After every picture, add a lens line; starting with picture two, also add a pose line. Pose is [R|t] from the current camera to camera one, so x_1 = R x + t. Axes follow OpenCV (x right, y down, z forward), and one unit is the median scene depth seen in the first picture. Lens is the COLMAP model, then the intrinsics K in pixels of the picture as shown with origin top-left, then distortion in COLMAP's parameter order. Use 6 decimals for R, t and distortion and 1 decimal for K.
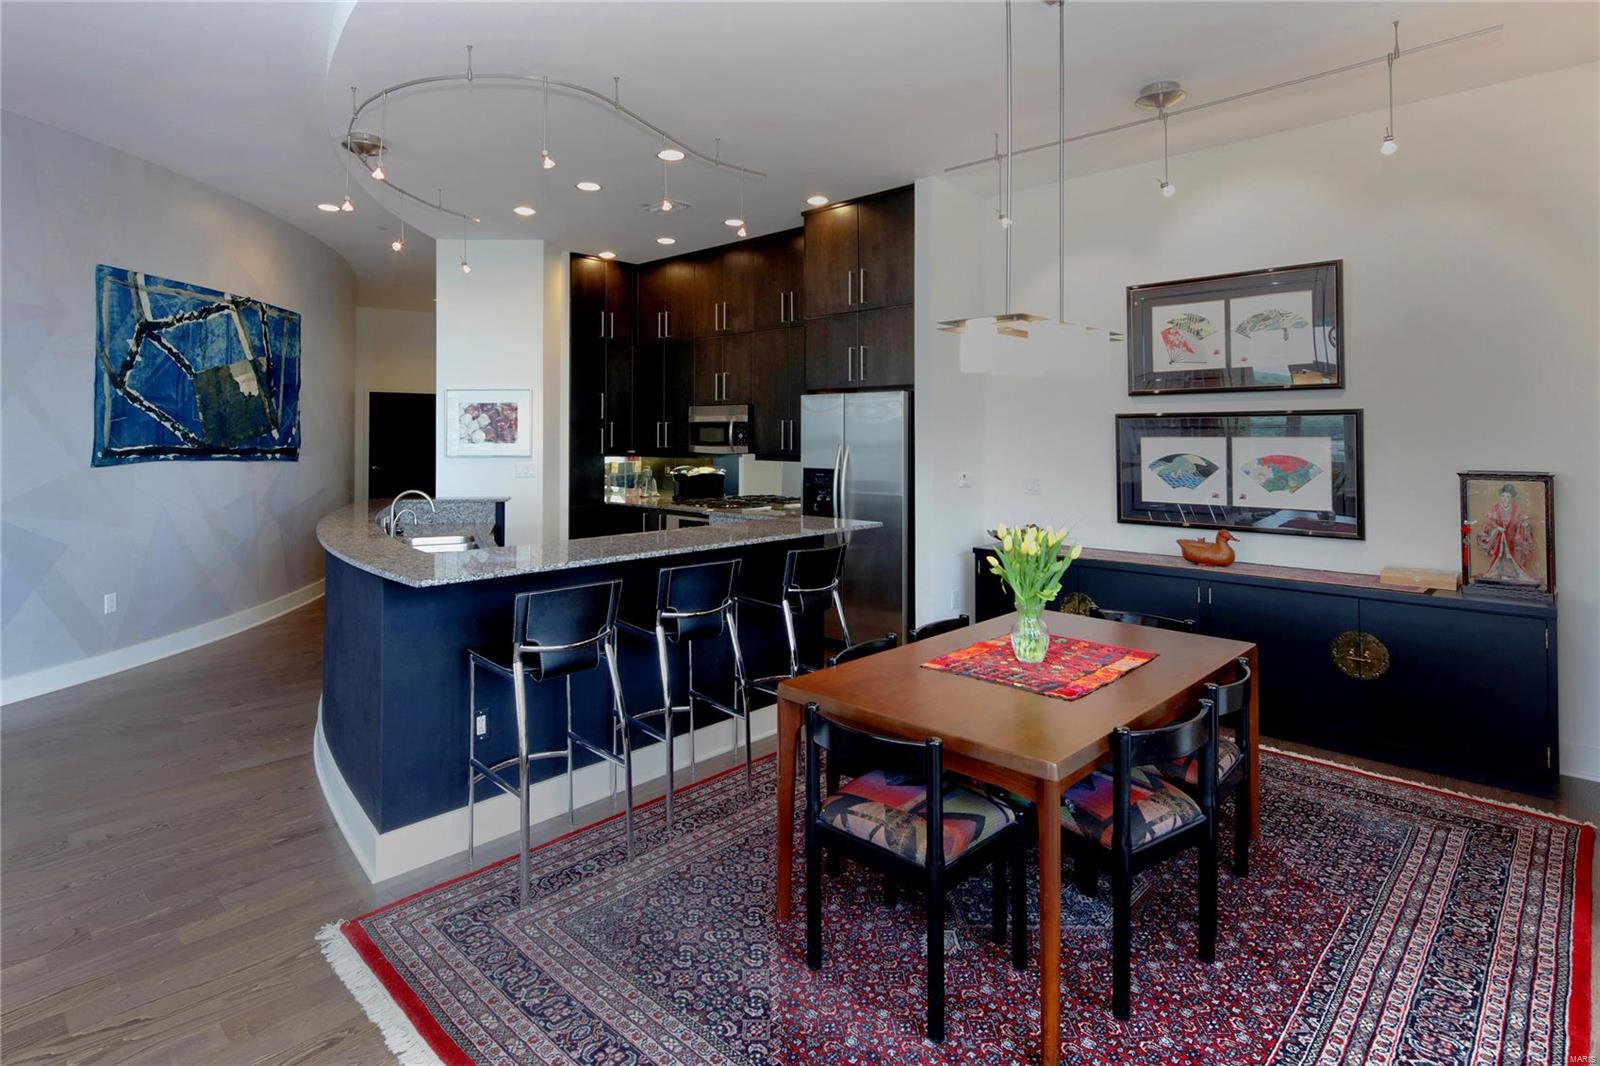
lens RADIAL K [[828.9, 0, 780.2], [0, 828.9, 433.4], [0, 0, 1]] dist [-0.004888, -0.000122]
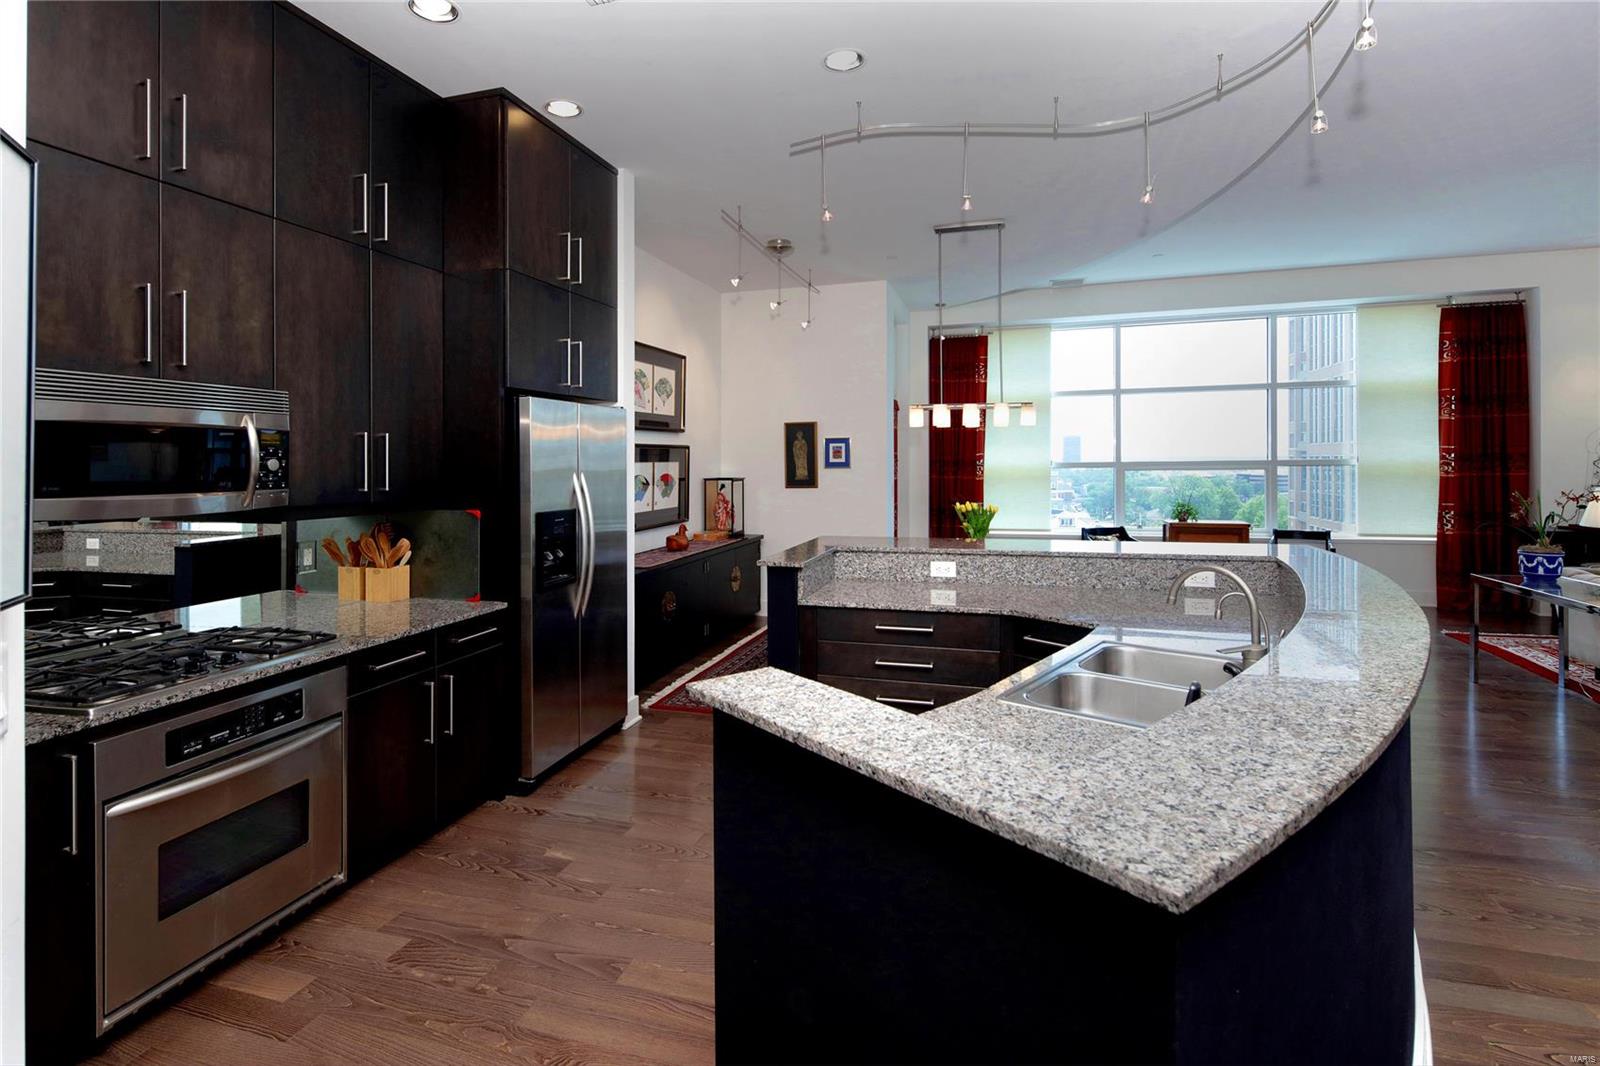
lens RADIAL K [[772.7, 0, 747.4], [0, 772.7, 467.2], [0, 0, 1]] dist [0.005072, -0.002076]
pose [[-0.426570, -0.004295, 0.904444, -0.666746], [0.006318, 0.999950, 0.007728, 0.004033], [-0.904433, 0.009011, -0.426521, 1.293992]]
